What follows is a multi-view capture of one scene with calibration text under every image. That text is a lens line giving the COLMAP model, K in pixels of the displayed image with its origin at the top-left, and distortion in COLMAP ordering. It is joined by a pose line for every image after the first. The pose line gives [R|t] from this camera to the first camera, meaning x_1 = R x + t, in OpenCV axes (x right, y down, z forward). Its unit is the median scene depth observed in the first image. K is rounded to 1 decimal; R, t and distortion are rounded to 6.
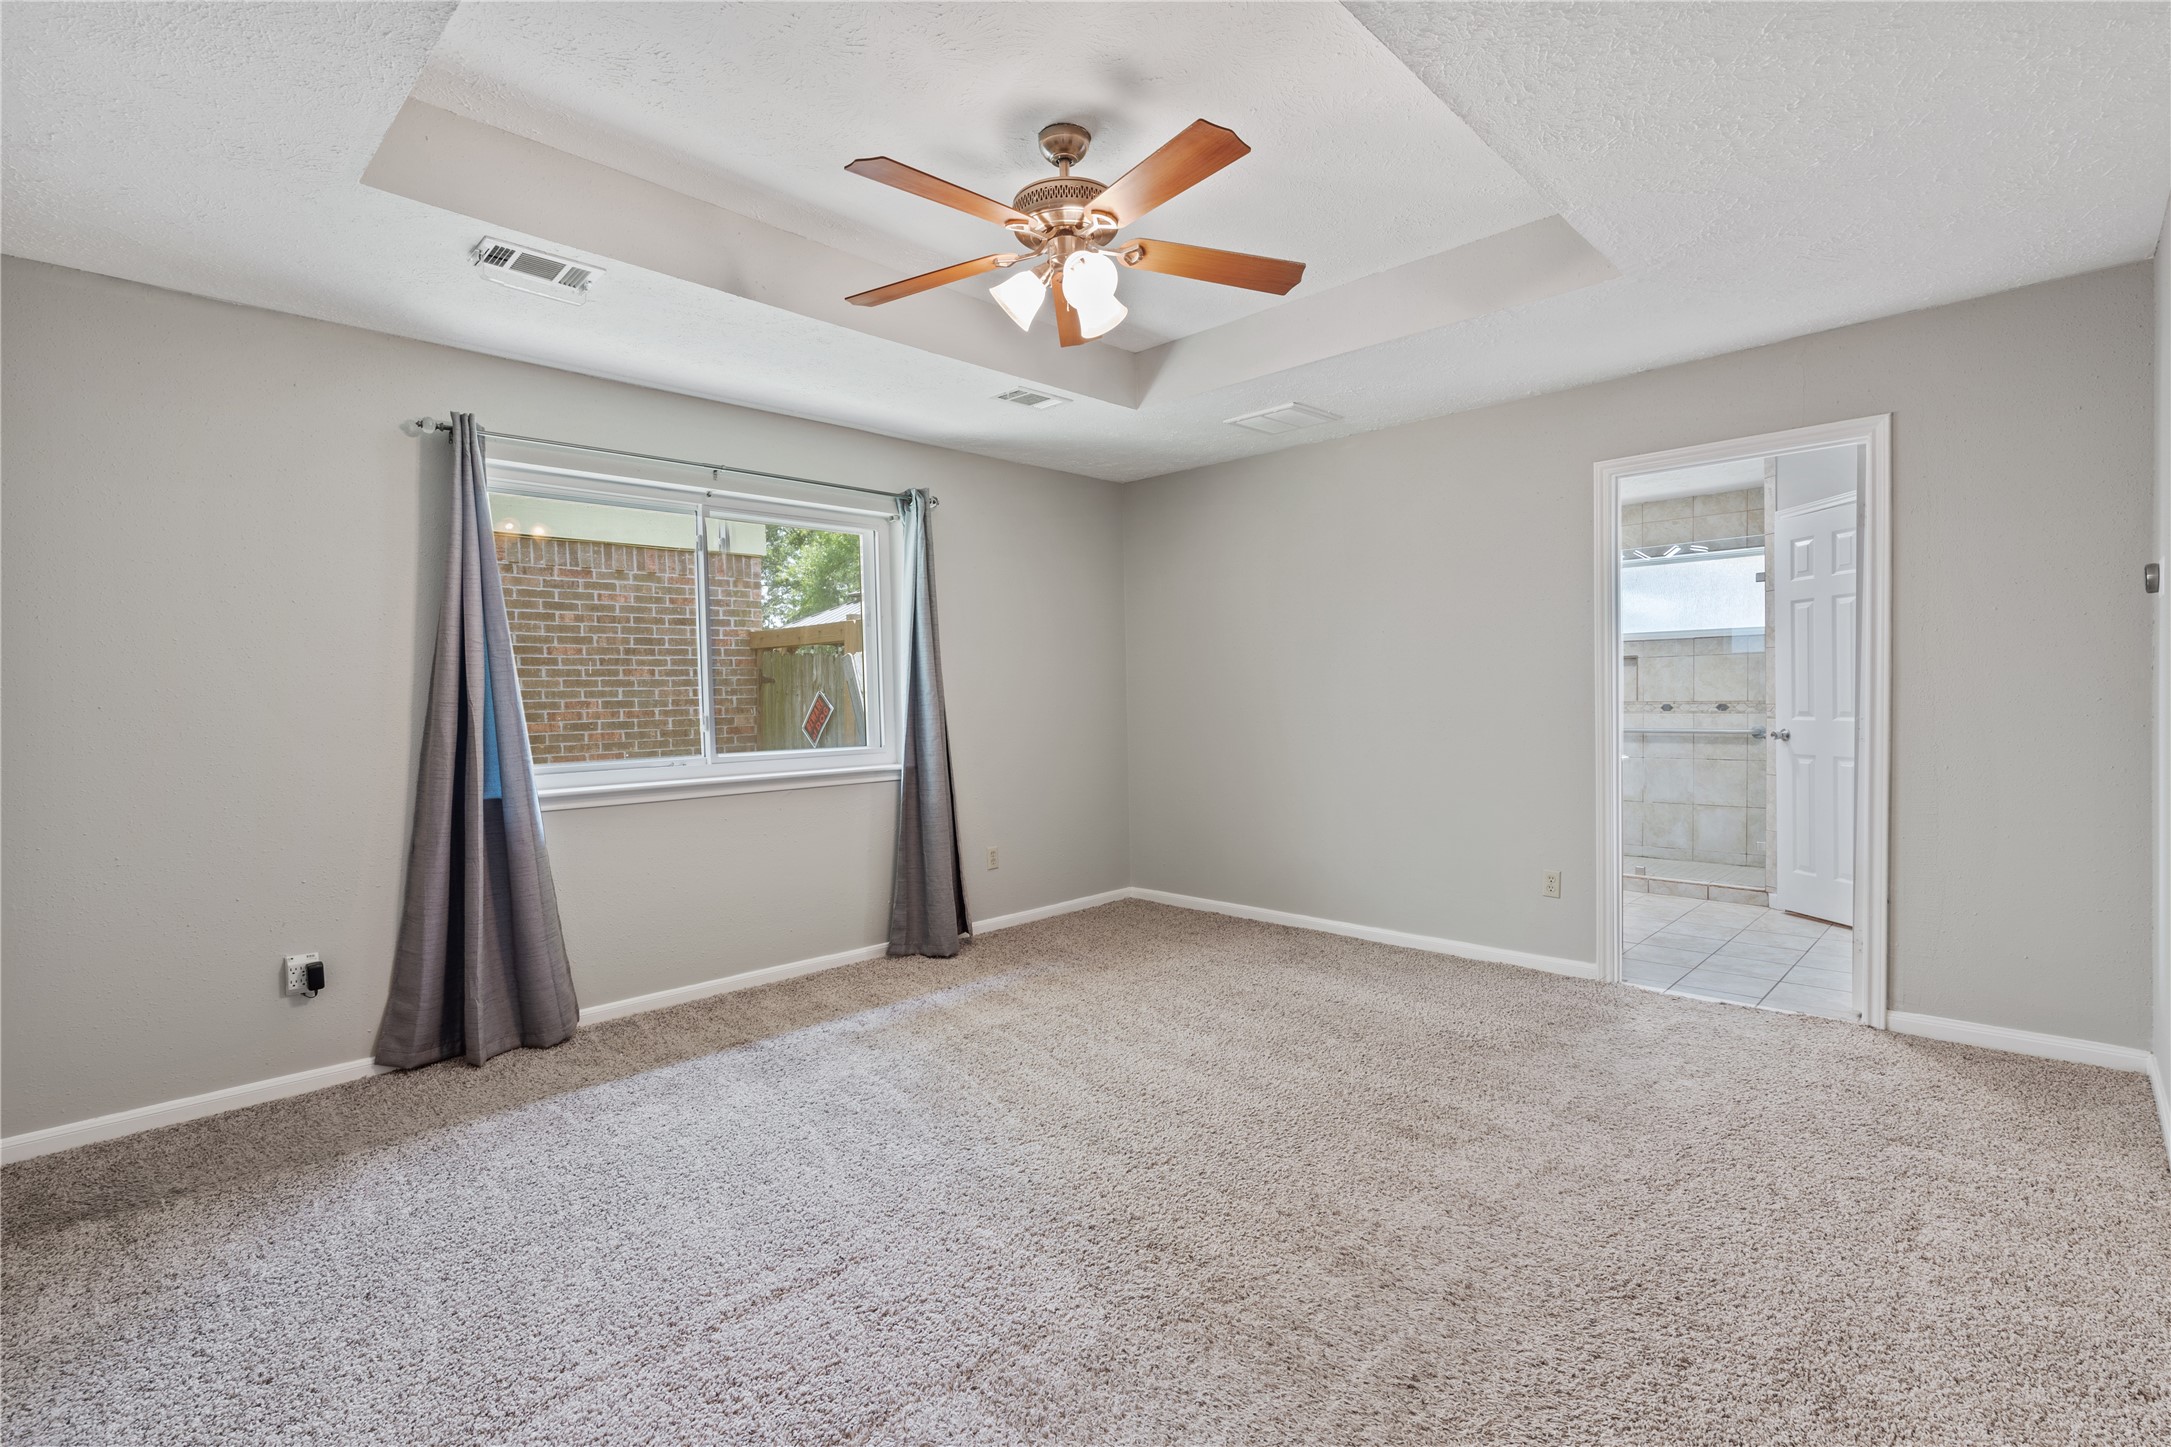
lens RADIAL K [[1004.8, 0, 1091.4], [0, 1004.8, 720.7], [0, 0, 1]] dist [0.005578, 0.000892]
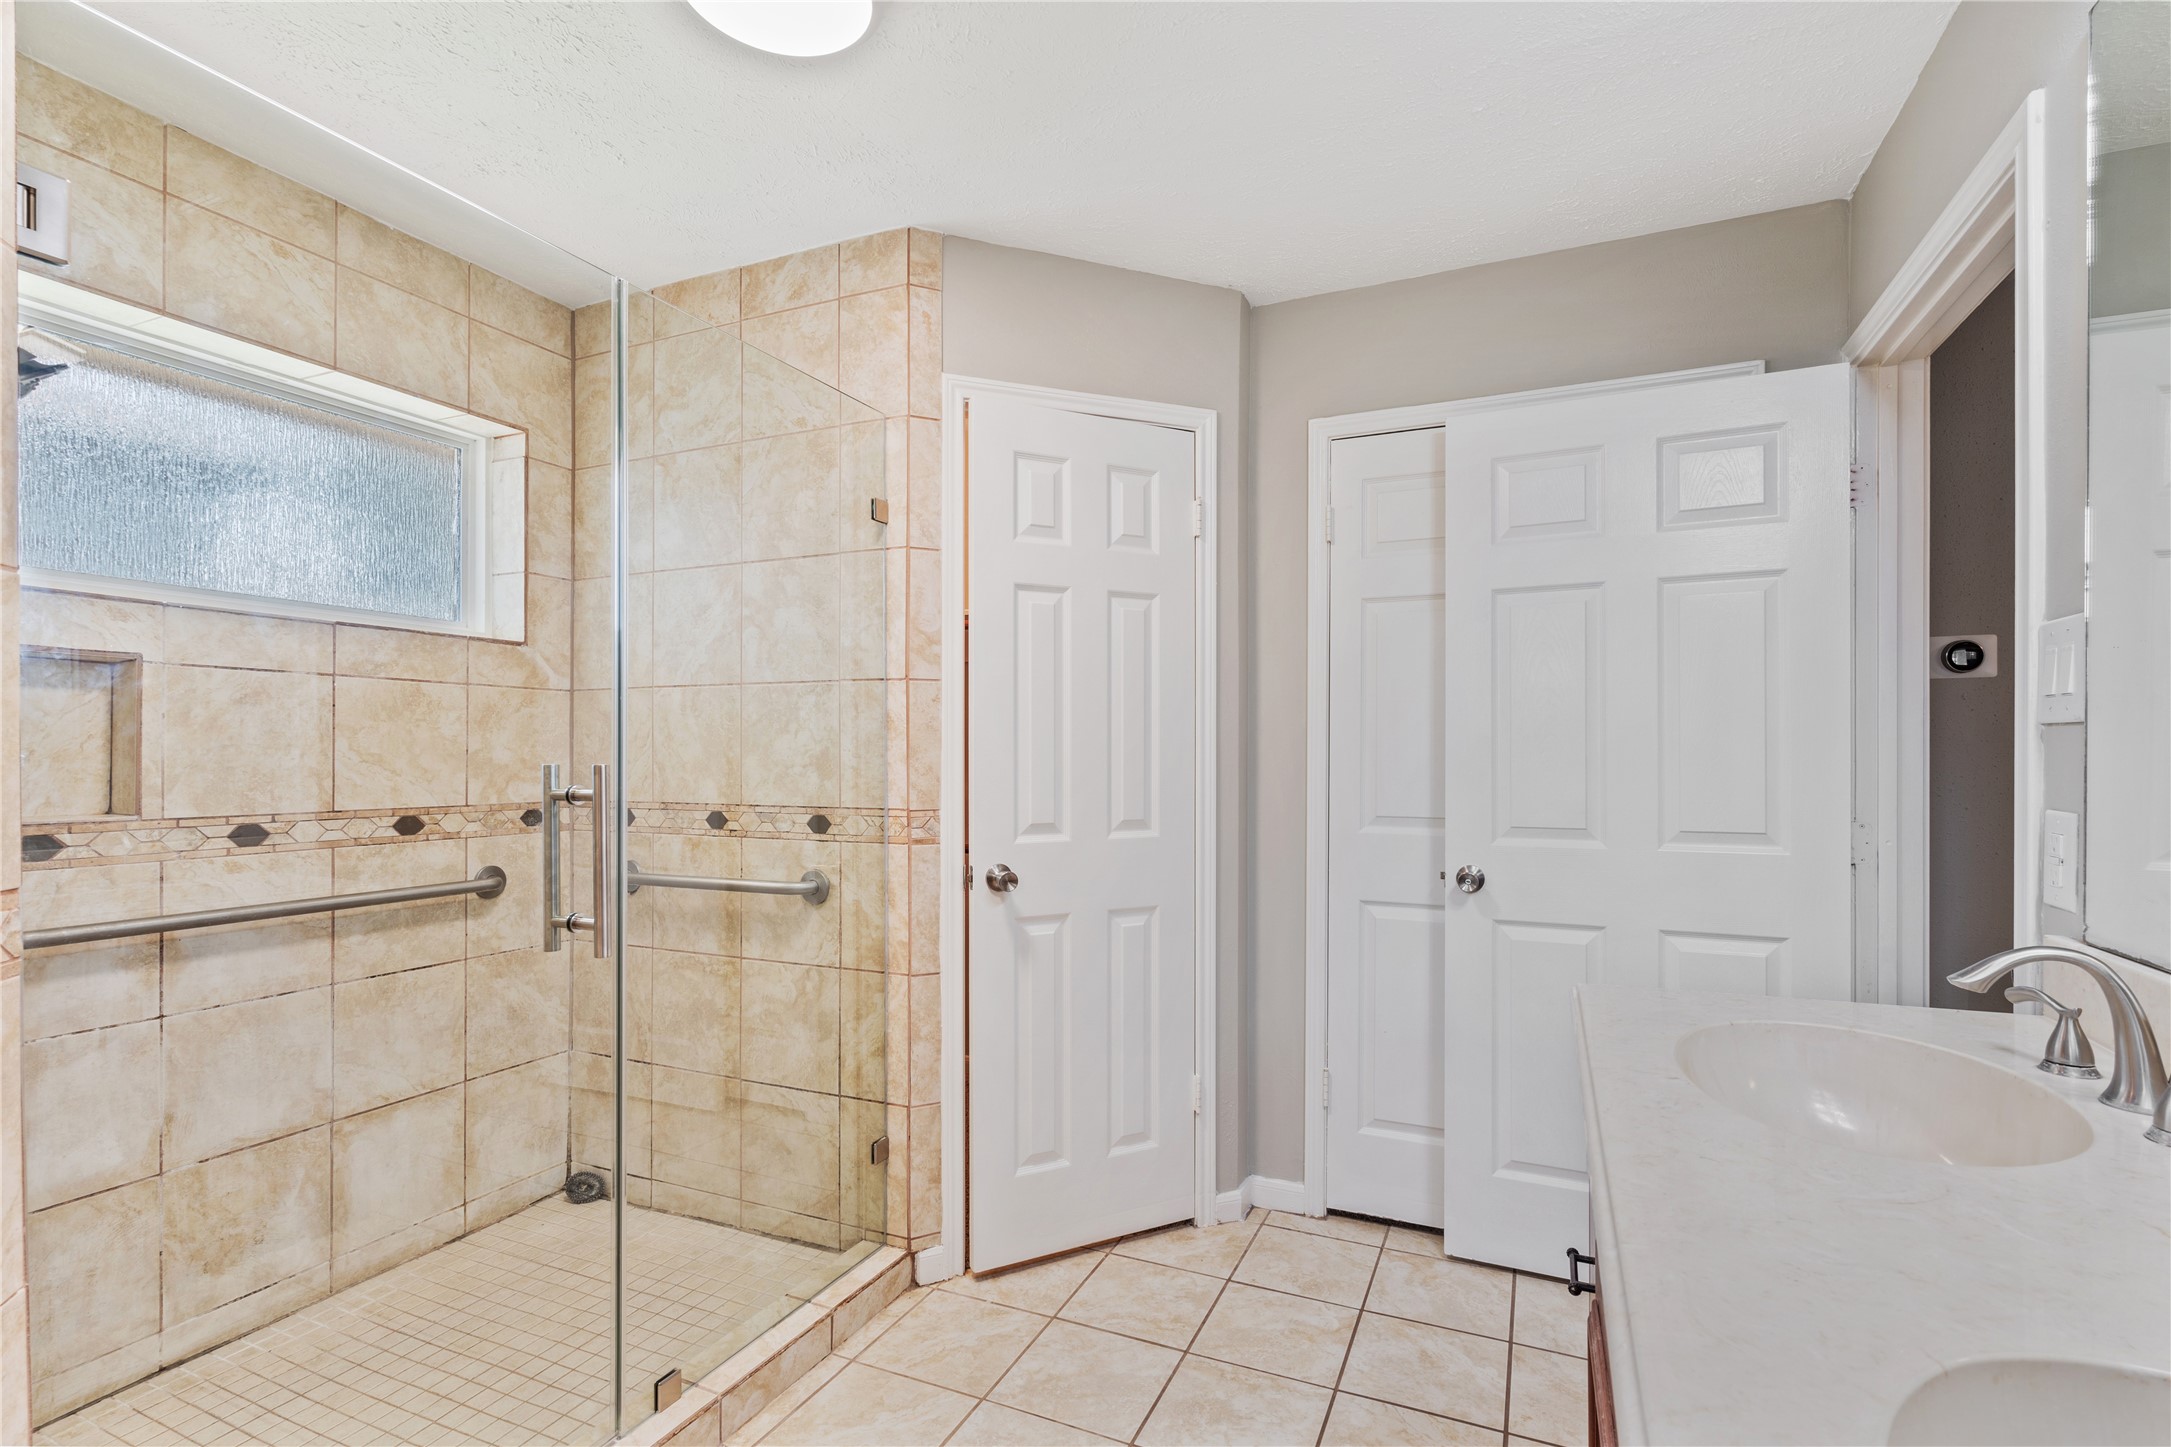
lens RADIAL K [[1004.8, 0, 1072.7], [0, 1004.8, 760.4], [0, 0, 1]] dist [0.005578, 0.000892]
pose [[-0.341430, 0.017740, 0.939740, 0.201307], [0.028300, 0.999563, -0.008588, -0.026775], [-0.939481, 0.023663, -0.341783, 0.891318]]
